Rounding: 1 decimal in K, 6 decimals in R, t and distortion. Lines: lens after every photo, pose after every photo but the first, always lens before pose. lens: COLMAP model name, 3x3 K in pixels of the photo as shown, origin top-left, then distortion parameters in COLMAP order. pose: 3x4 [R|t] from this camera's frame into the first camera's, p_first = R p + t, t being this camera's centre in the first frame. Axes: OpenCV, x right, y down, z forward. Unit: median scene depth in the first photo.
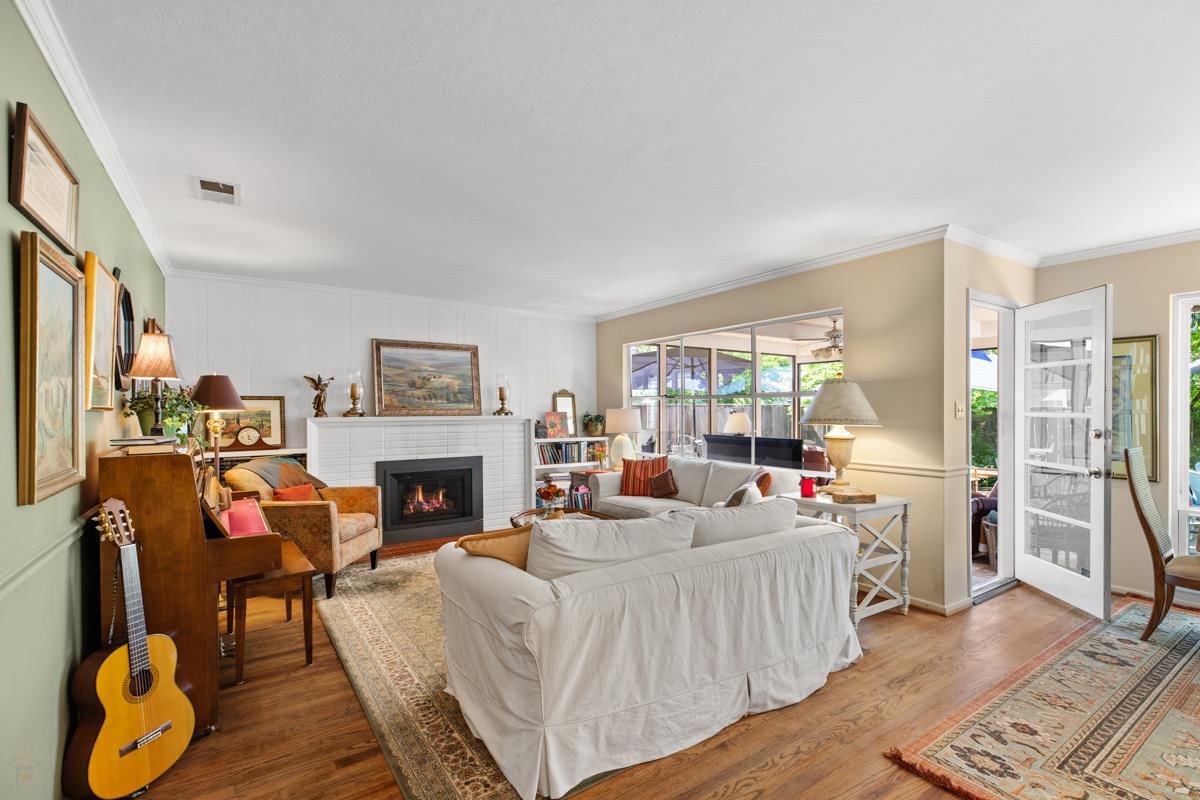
lens RADIAL K [[540.4, 0, 599.0], [0, 540.4, 404.9], [0, 0, 1]] dist [0.007458, 0.000236]
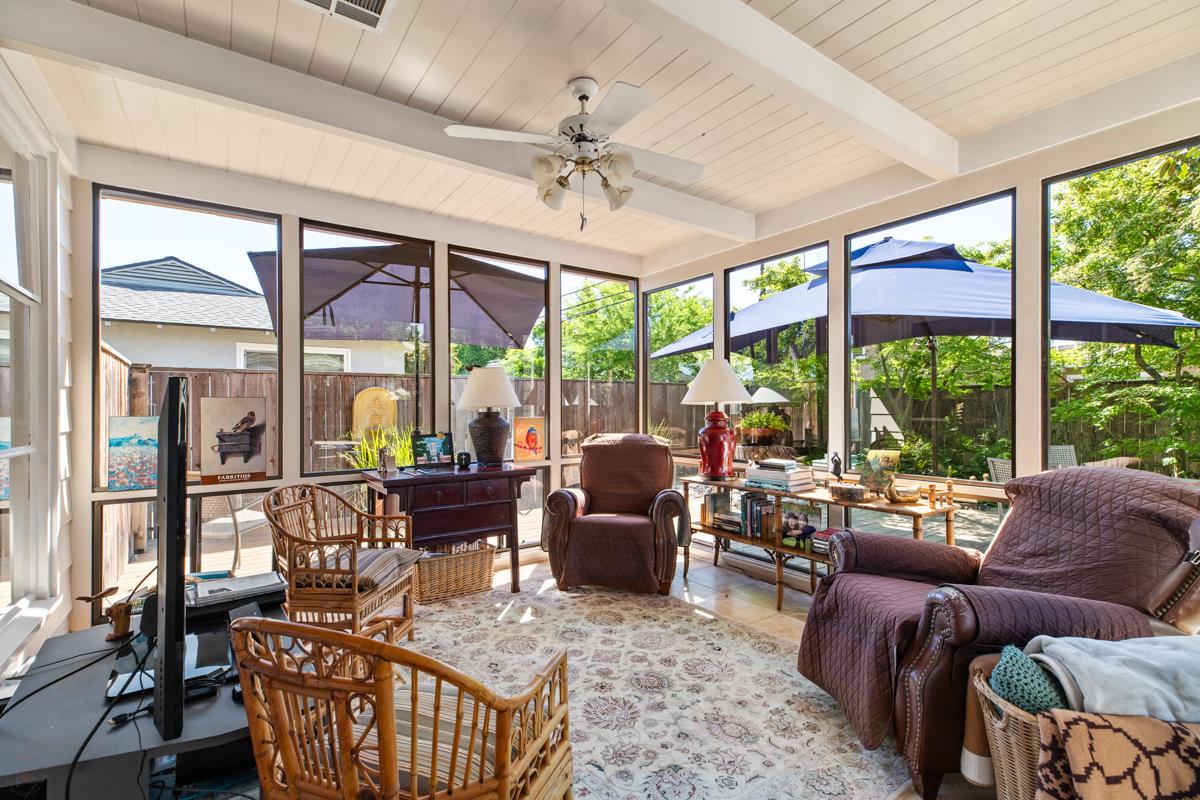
lens RADIAL K [[540.4, 0, 588.8], [0, 540.4, 401.6], [0, 0, 1]] dist [0.007458, 0.000236]
pose [[0.999788, 0.000581, 0.020582, 0.328941], [-0.000513, 0.999994, -0.003295, 0.044749], [-0.020584, 0.003283, 0.999783, 0.474314]]
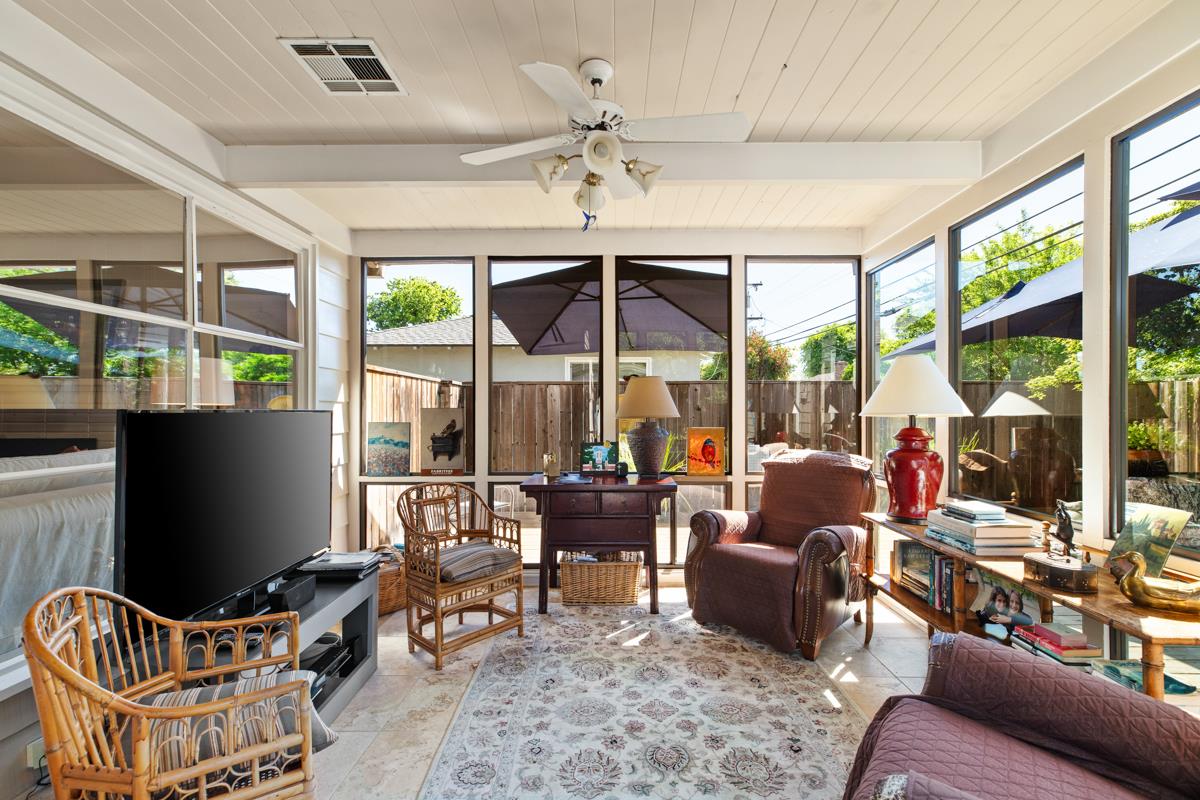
lens RADIAL K [[540.4, 0, 597.5], [0, 540.4, 404.7], [0, 0, 1]] dist [0.007458, 0.000236]
pose [[0.823940, -0.000603, -0.566677, 0.484327], [0.001160, 0.999999, 0.000623, 0.036747], [0.566676, -0.001170, 0.823940, 0.550332]]
